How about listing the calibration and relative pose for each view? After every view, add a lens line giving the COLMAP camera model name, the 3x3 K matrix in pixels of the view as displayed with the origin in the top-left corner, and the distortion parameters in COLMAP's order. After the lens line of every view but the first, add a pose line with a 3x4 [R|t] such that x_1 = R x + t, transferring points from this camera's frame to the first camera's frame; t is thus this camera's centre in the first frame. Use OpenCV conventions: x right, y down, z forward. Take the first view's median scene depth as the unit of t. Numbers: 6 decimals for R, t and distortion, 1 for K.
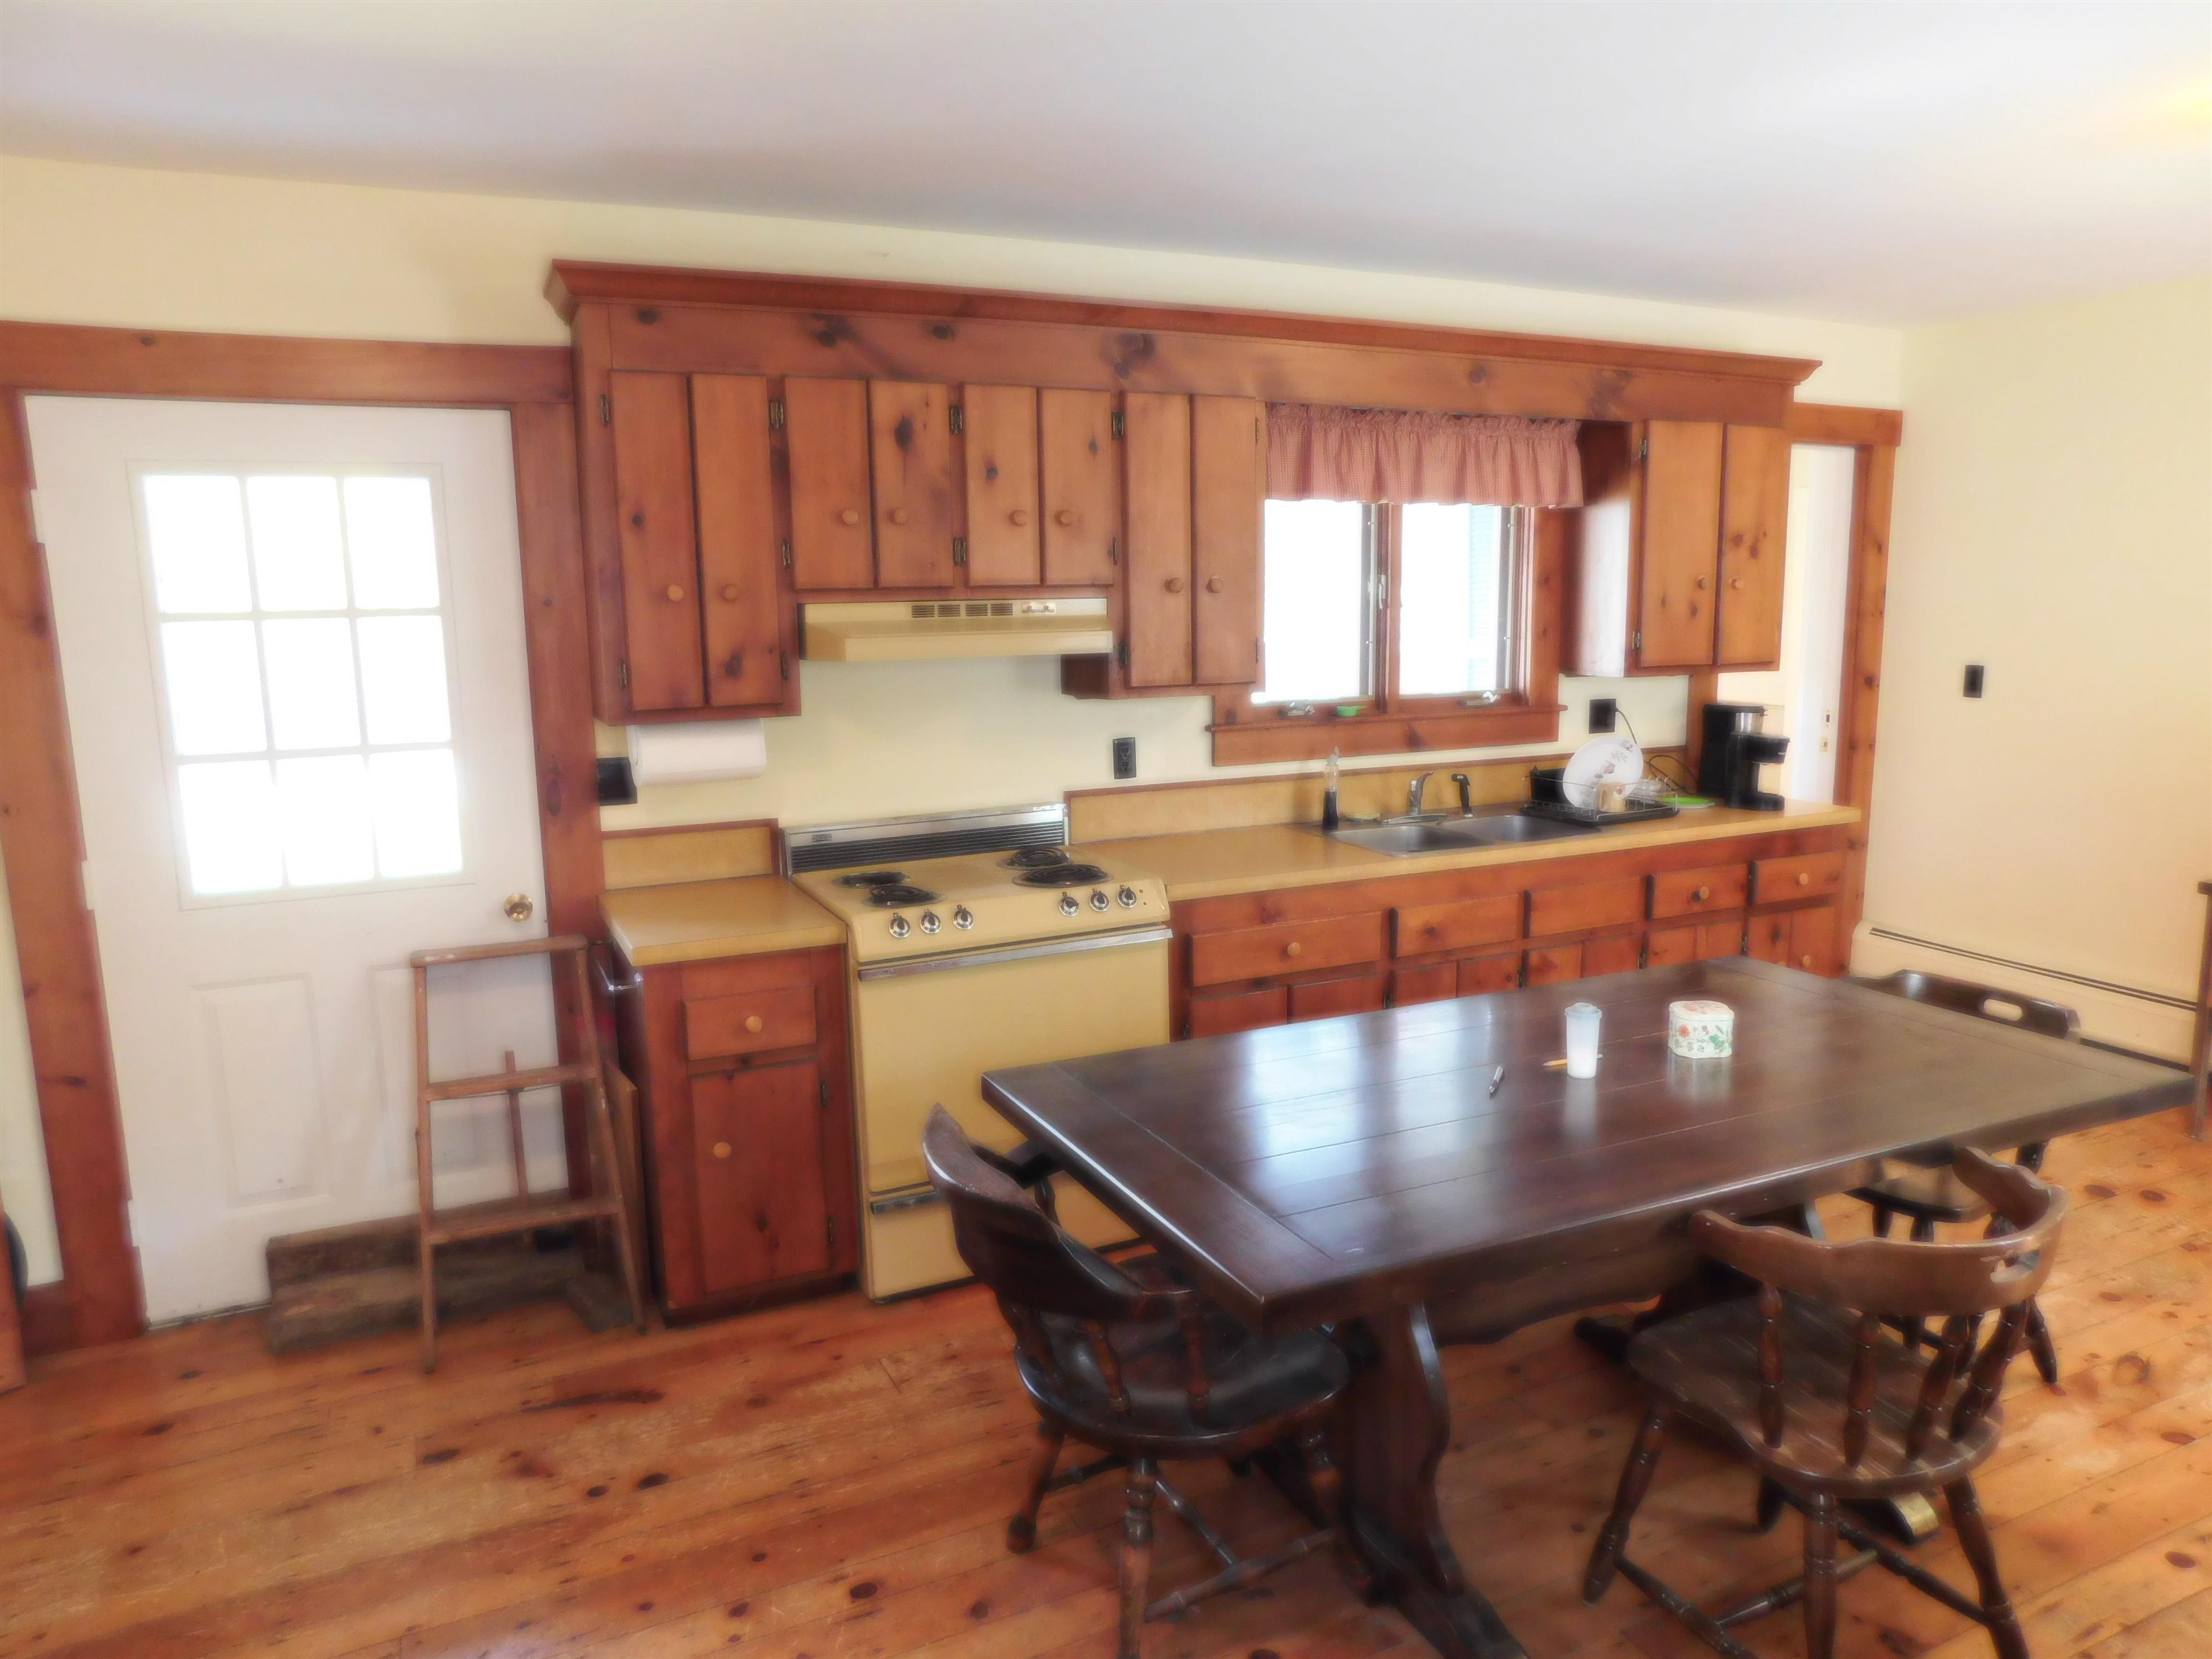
lens RADIAL K [[1468.1, 0, 1107.0], [0, 1468.1, 832.0], [0, 0, 1]] dist [-0.034778, 0.016083]
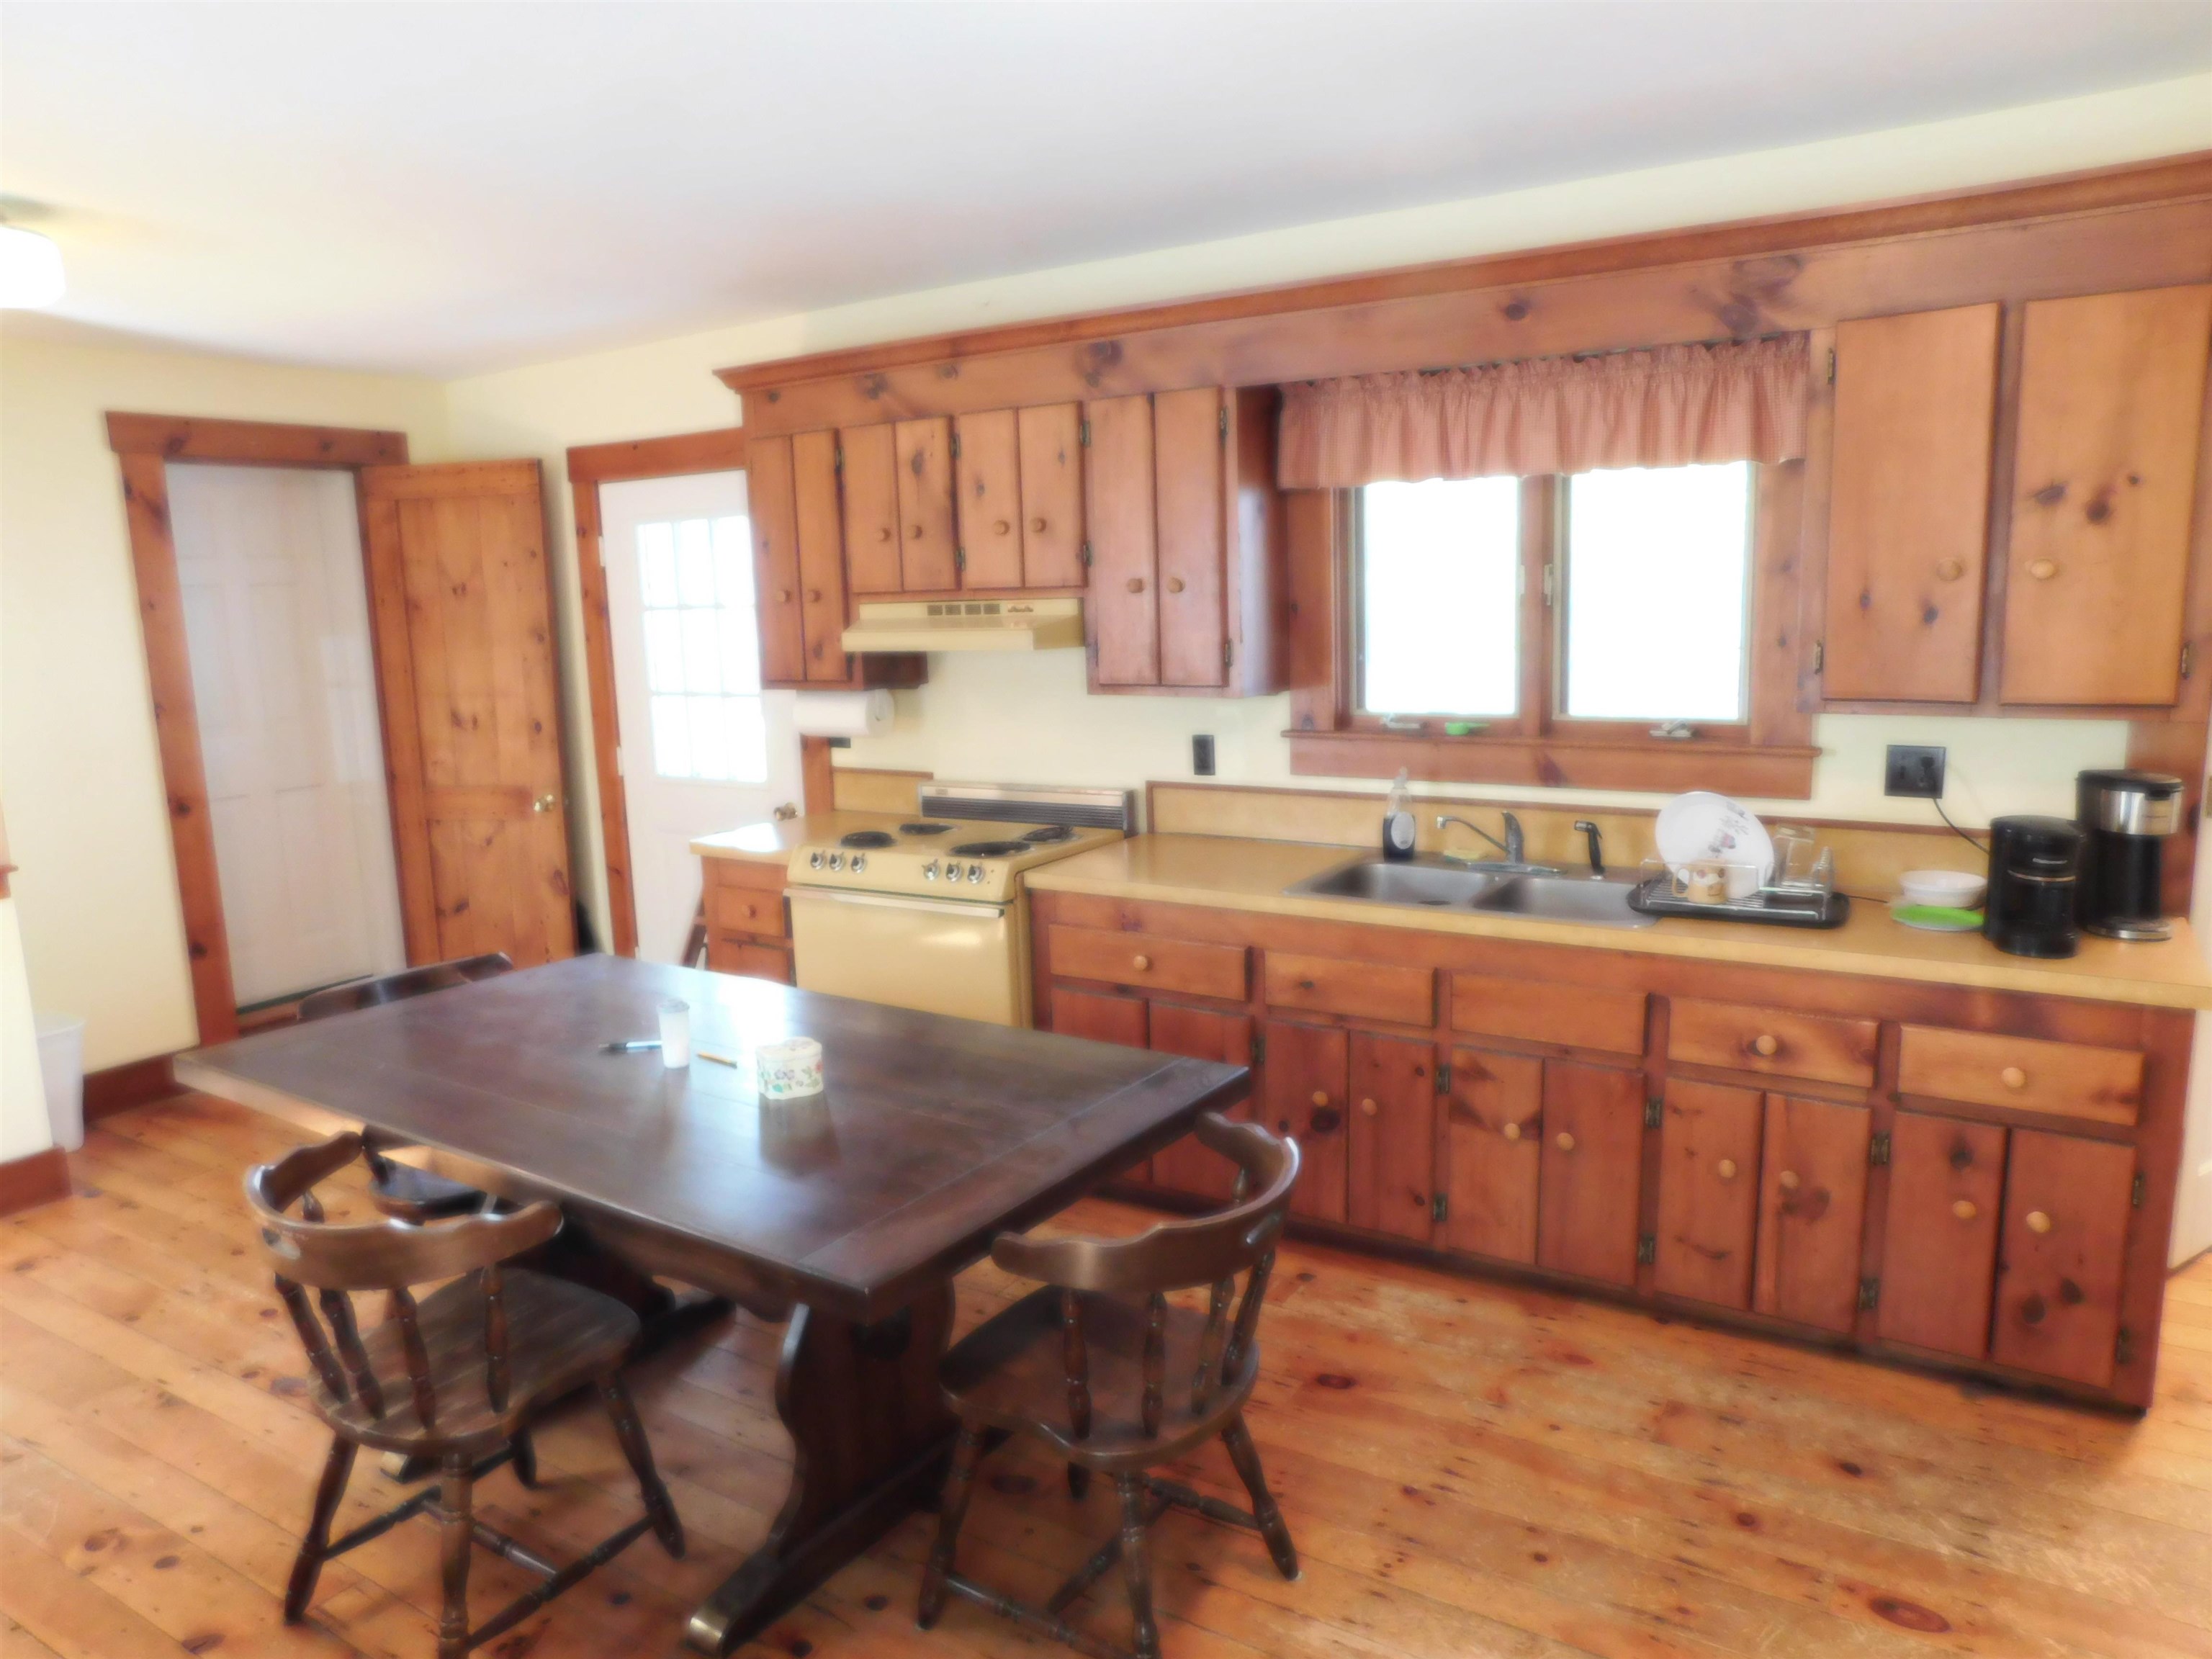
lens RADIAL K [[1468.1, 0, 1098.4], [0, 1468.1, 835.5], [0, 0, 1]] dist [-0.034778, 0.016083]
pose [[0.527283, 0.141821, -0.837770, 0.913961], [-0.116440, 0.988731, 0.094089, -0.091481], [0.841673, 0.047938, 0.537855, 0.450473]]
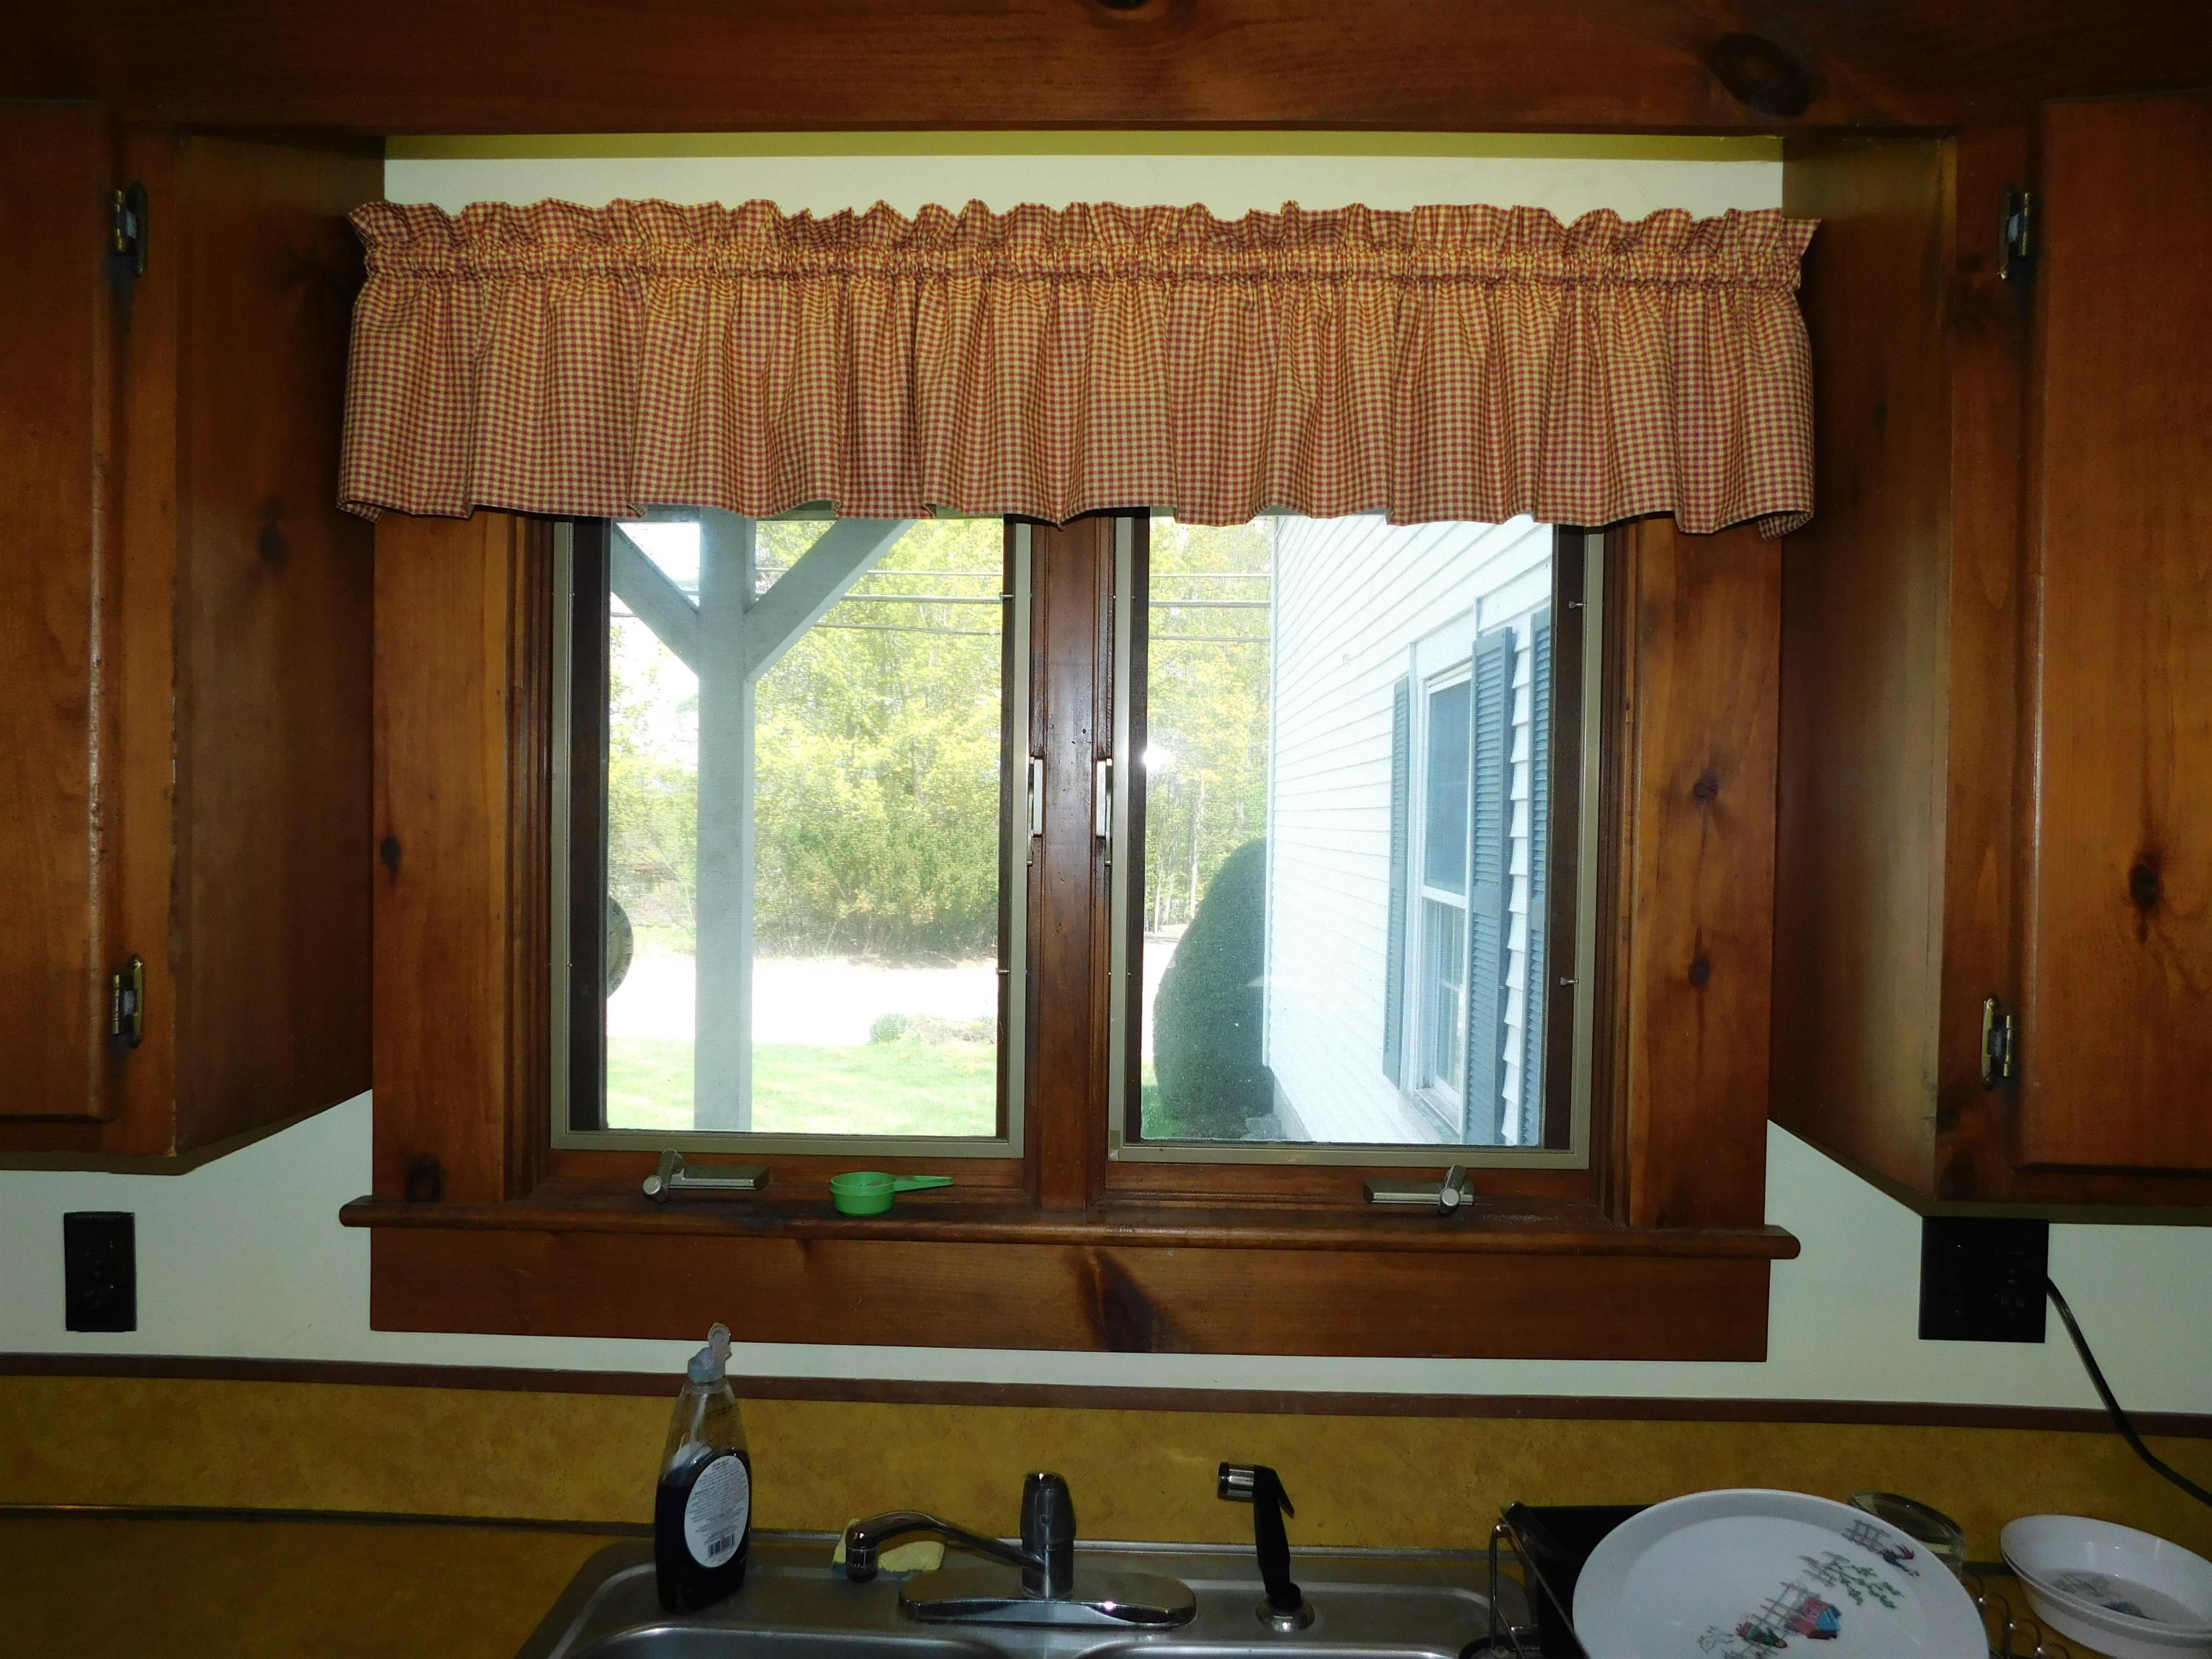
lens RADIAL K [[1468.1, 0, 1113.2], [0, 1468.1, 825.2], [0, 0, 1]] dist [-0.034778, 0.016083]
pose [[0.889635, 0.032046, -0.455546, 0.412908], [-0.099542, 0.987156, -0.124954, -0.148621], [0.445691, 0.156509, 0.881399, 0.883217]]
